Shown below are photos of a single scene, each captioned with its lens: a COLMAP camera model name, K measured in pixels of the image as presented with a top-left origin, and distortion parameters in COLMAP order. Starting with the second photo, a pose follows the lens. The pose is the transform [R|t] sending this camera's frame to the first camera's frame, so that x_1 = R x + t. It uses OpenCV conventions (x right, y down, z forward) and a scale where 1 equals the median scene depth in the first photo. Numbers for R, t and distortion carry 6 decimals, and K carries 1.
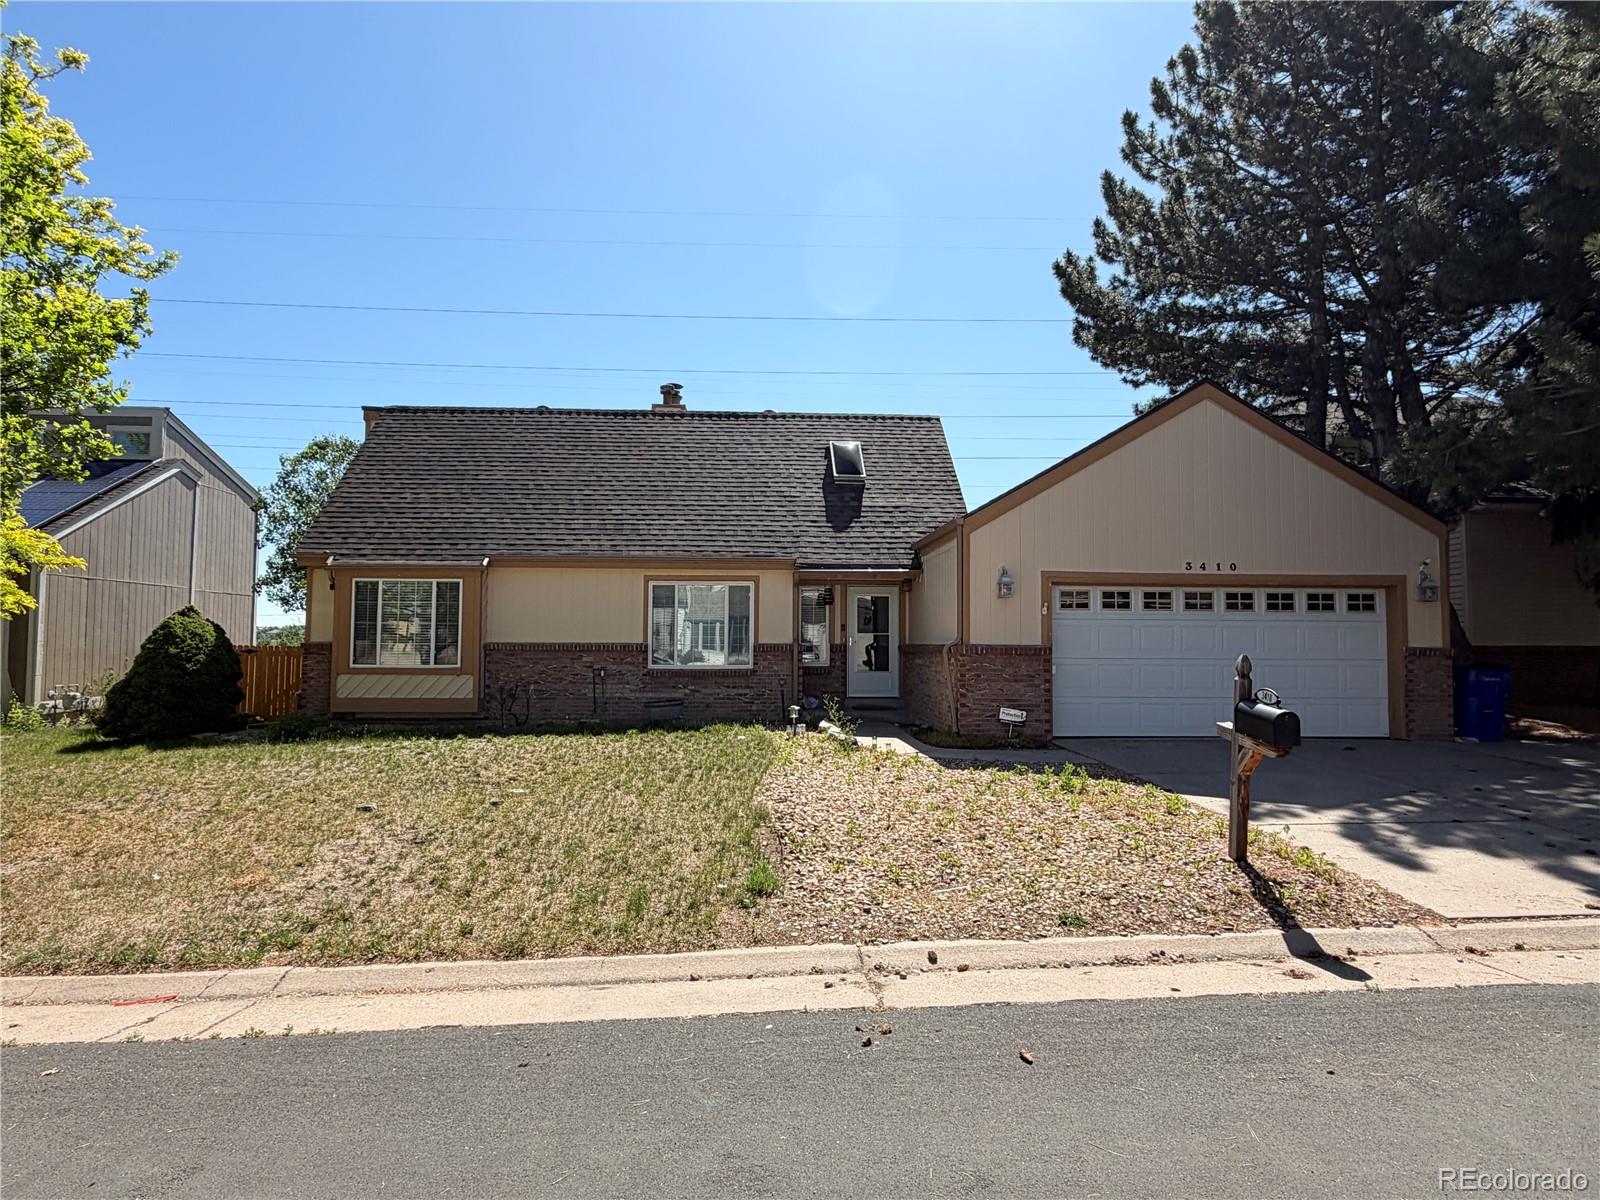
lens RADIAL K [[881.3, 0, 800.0], [0, 881.3, 600.0], [0, 0, 1]] dist [0.007630, -0.001976]
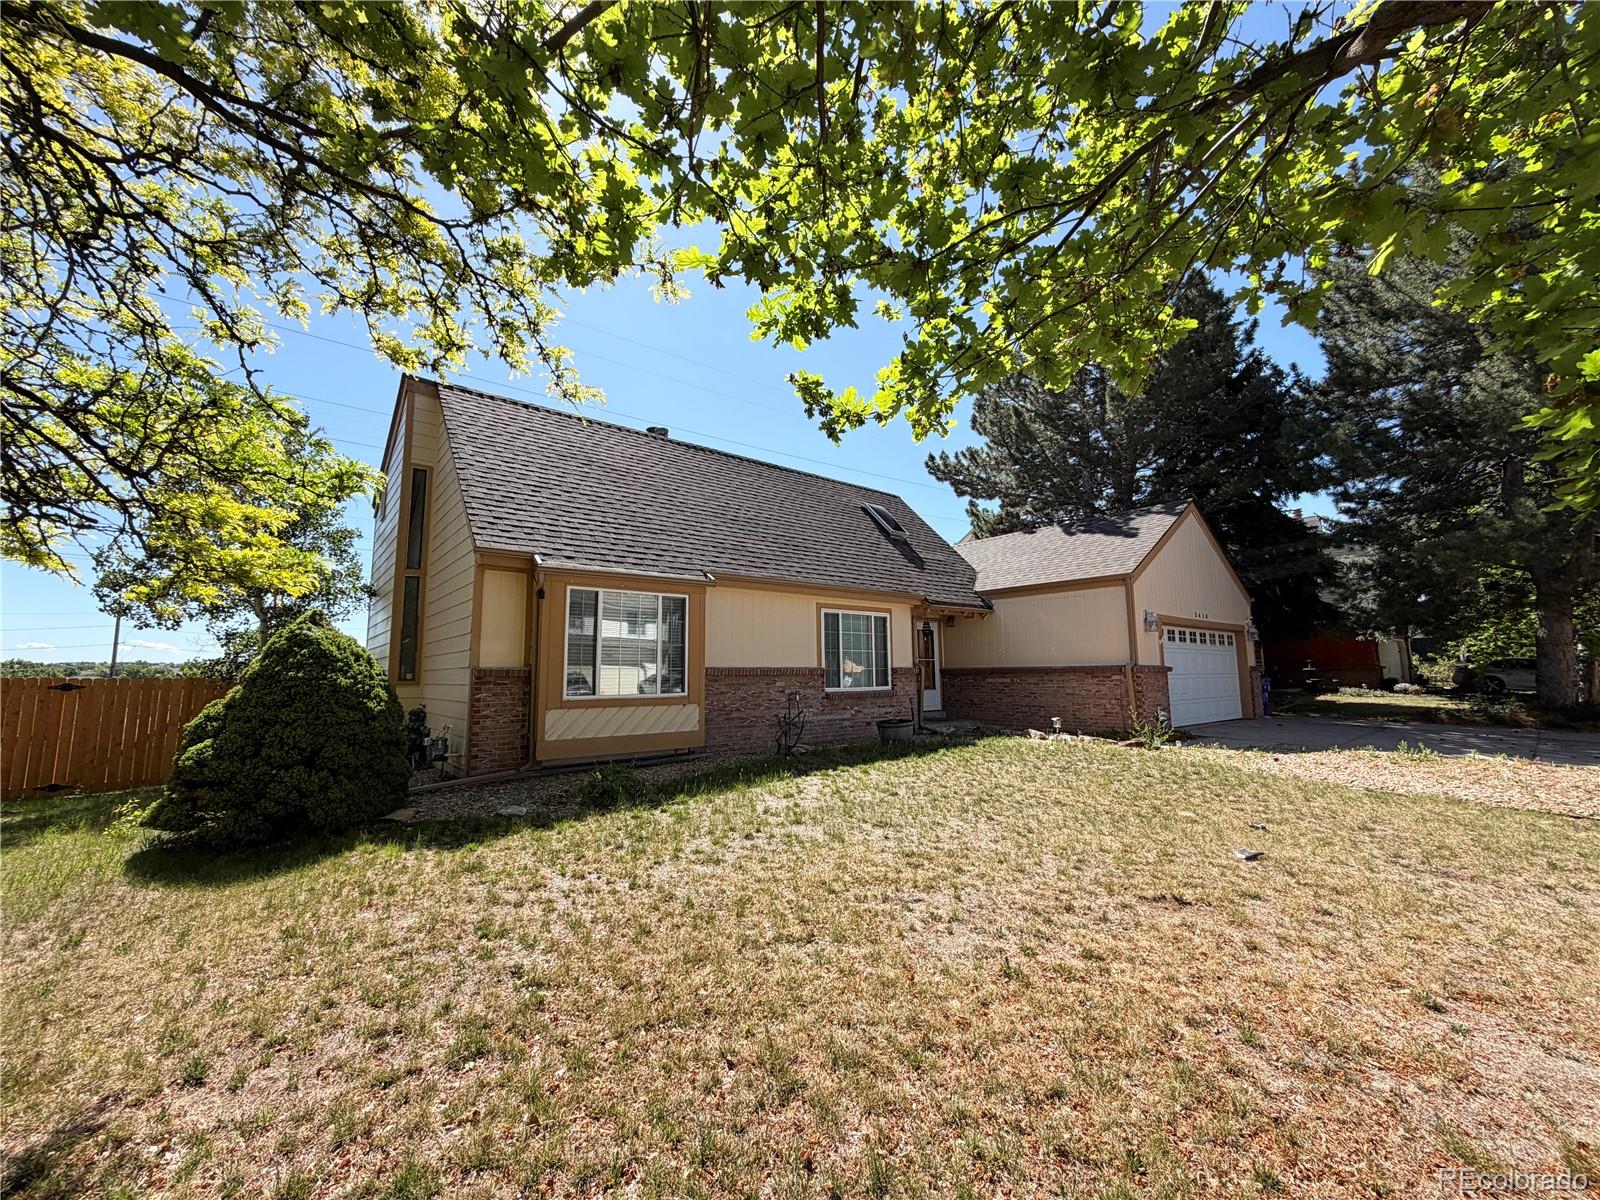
lens RADIAL K [[637.9, 0, 796.4], [0, 637.9, 599.0], [0, 0, 1]] dist [-0.000757, 0.000414]
pose [[0.806243, 0.058305, 0.588704, -0.643093], [-0.018696, 0.997146, -0.073152, 0.023883], [-0.591289, 0.047972, 0.805032, 0.403189]]
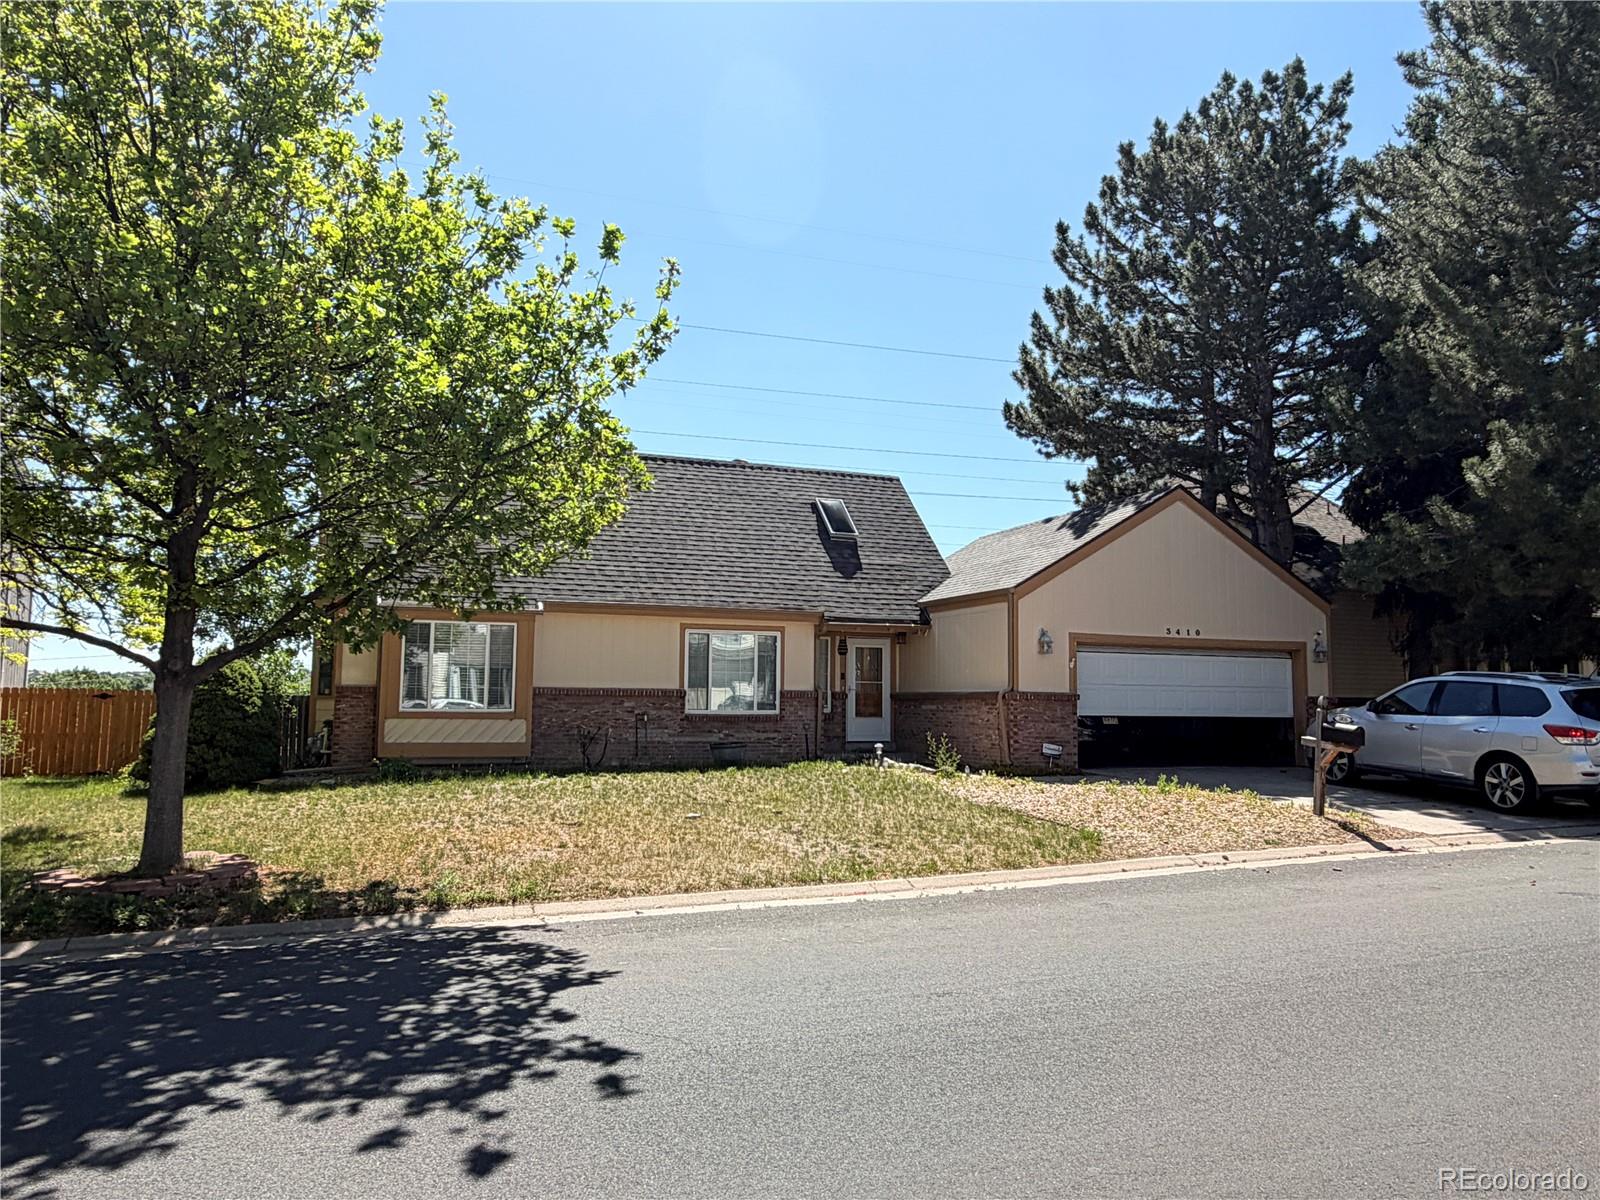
lens RADIAL K [[1127.9, 0, 809.6], [0, 1127.9, 602.6], [0, 0, 1]] dist [-0.005176, 0.001658]
pose [[0.948692, 0.032444, 0.314533, -0.450246], [-0.021744, 0.999061, -0.037470, -0.006043], [-0.315453, 0.028708, 0.948507, -0.303871]]
